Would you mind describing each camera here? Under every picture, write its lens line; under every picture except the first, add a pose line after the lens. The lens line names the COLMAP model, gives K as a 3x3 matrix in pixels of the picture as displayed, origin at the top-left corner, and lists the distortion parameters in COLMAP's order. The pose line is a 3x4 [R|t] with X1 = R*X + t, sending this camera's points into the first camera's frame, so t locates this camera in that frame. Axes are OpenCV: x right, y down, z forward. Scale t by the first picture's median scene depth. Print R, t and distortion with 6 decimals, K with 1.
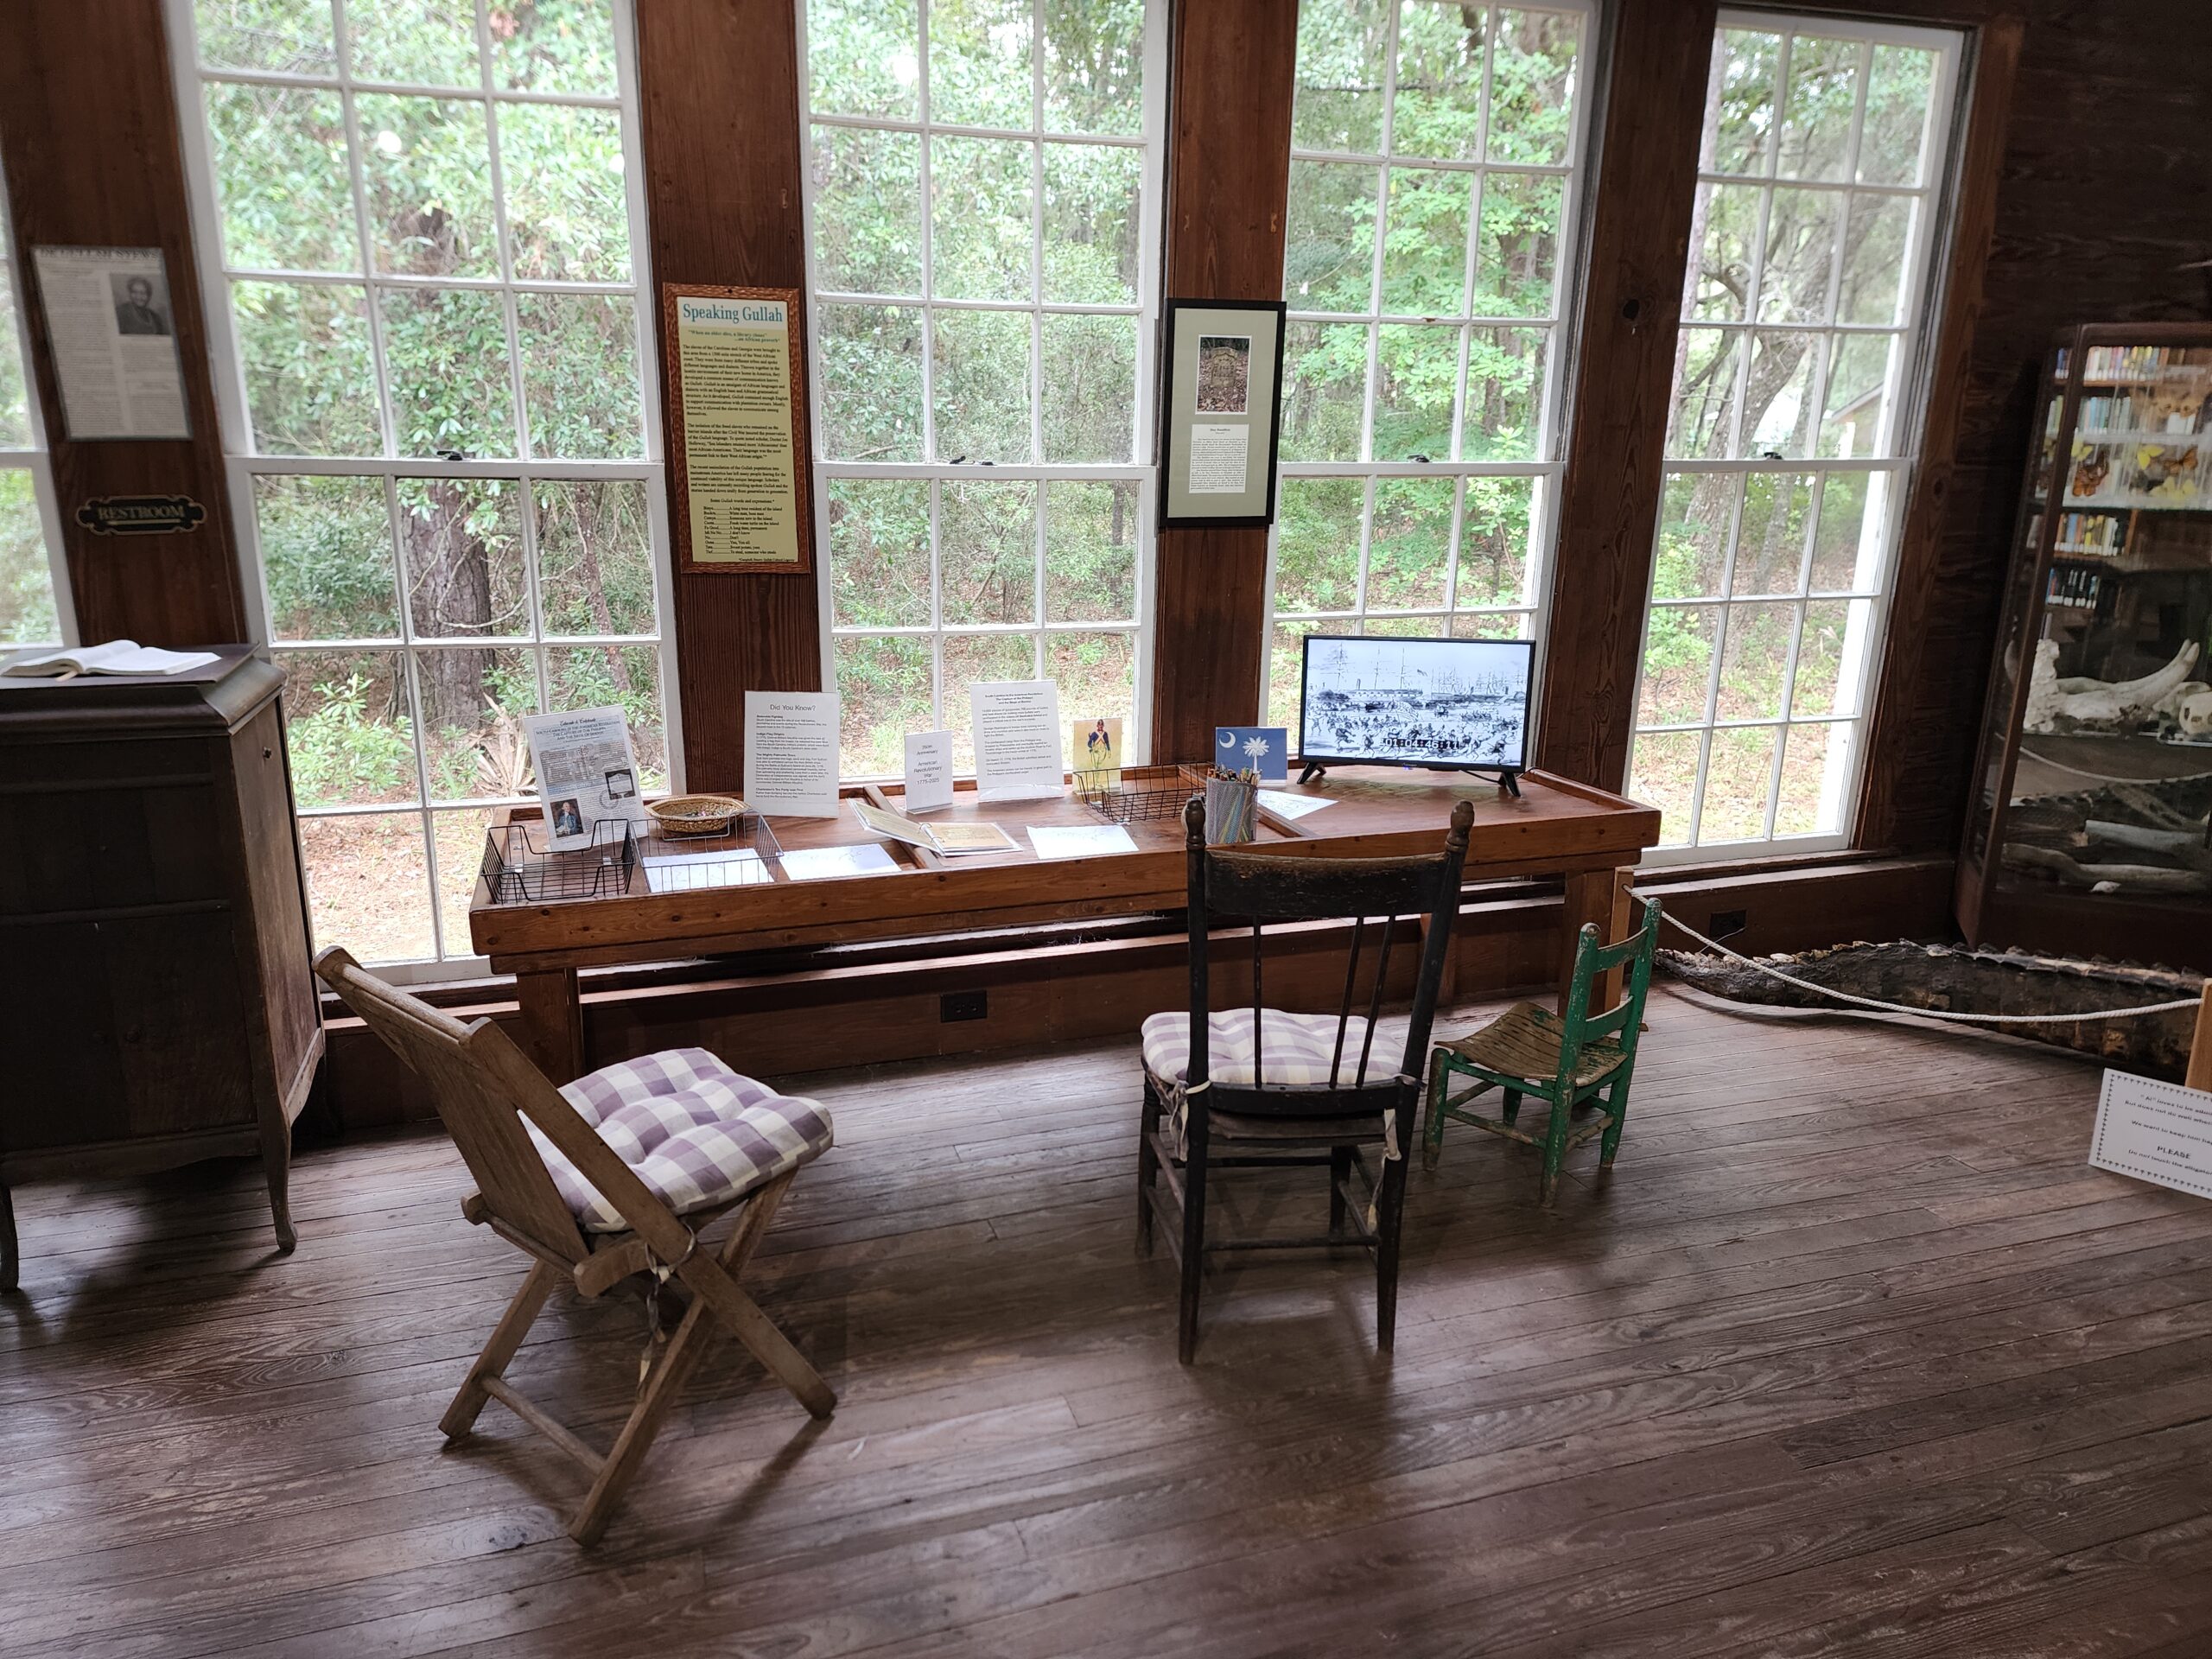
lens RADIAL K [[1449.8, 0, 1082.7], [0, 1449.8, 823.3], [0, 0, 1]] dist [0.074008, -0.069590]
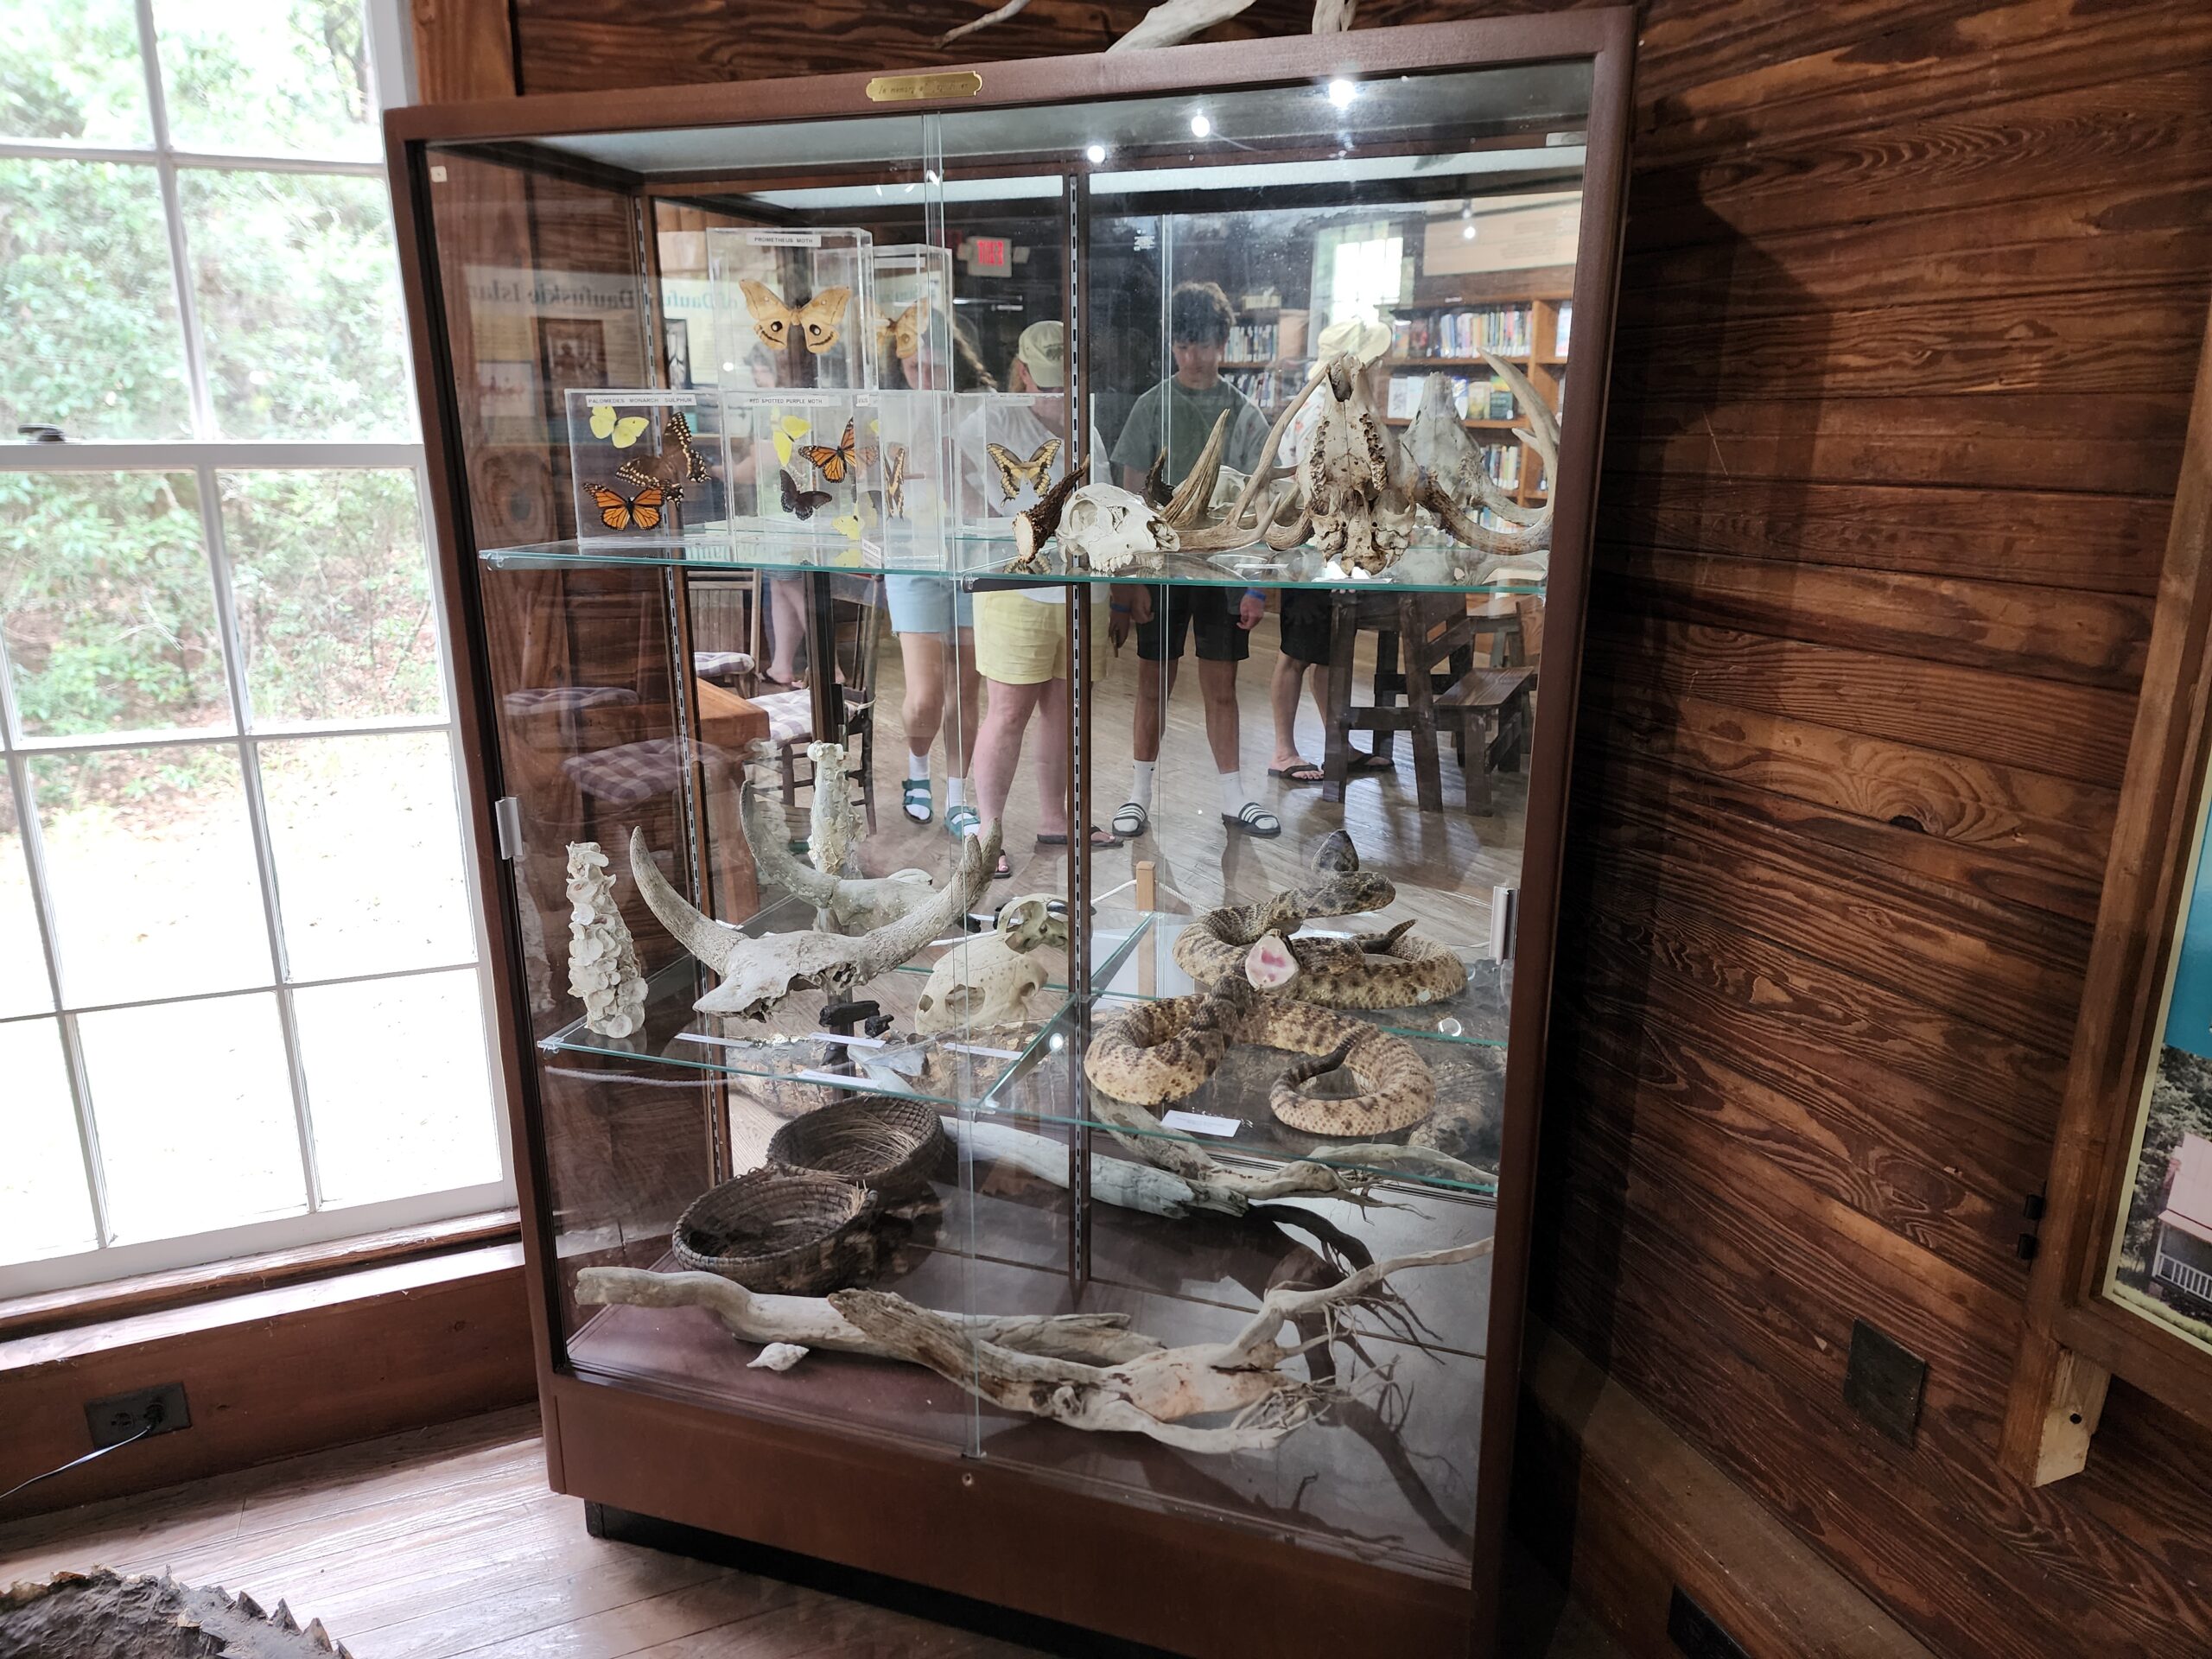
lens RADIAL K [[1449.8, 0, 1082.7], [0, 1449.8, 823.3], [0, 0, 1]] dist [0.074008, -0.069590]
pose [[0.997557, -0.021311, 0.066529, 0.771235], [0.021462, 0.999768, -0.001560, -0.124923], [-0.066480, 0.002984, 0.997783, 0.536510]]
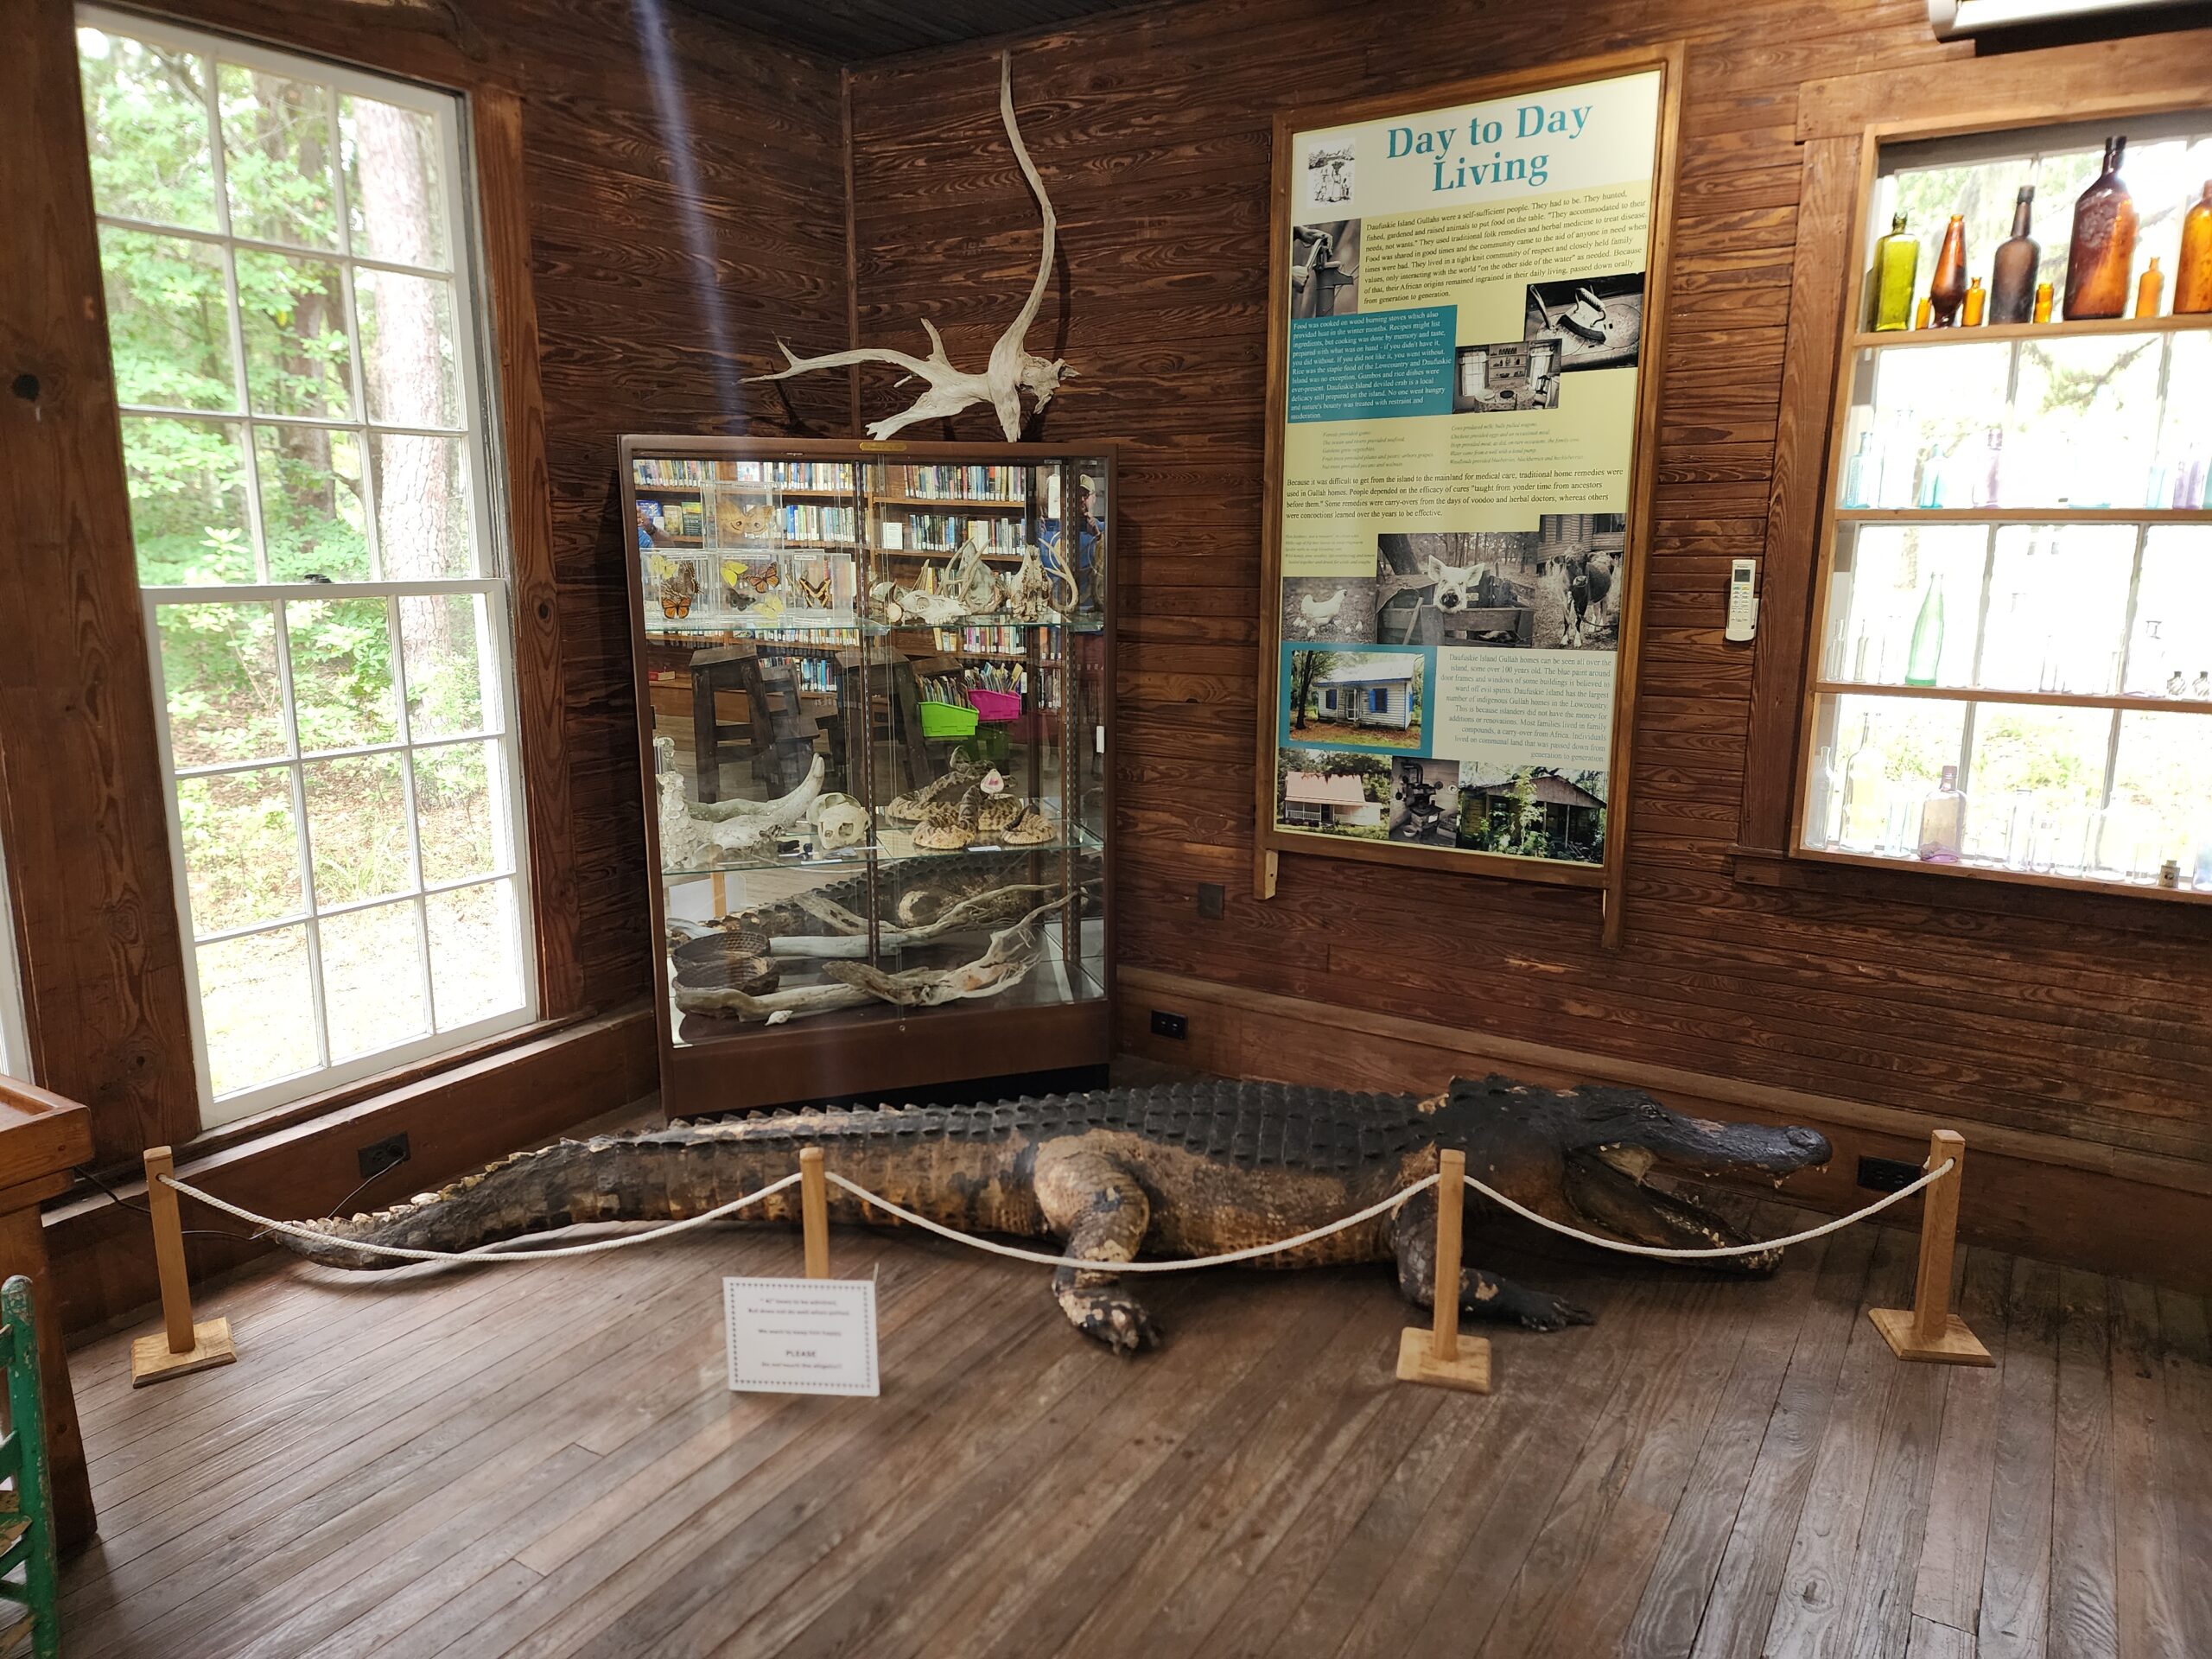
lens RADIAL K [[1449.8, 0, 1082.7], [0, 1449.8, 823.3], [0, 0, 1]] dist [0.074008, -0.069590]
pose [[0.765075, -0.132623, 0.630136, 0.268099], [0.171085, 0.985256, -0.000357, -0.047258], [-0.620798, 0.108080, 0.776485, 0.133347]]
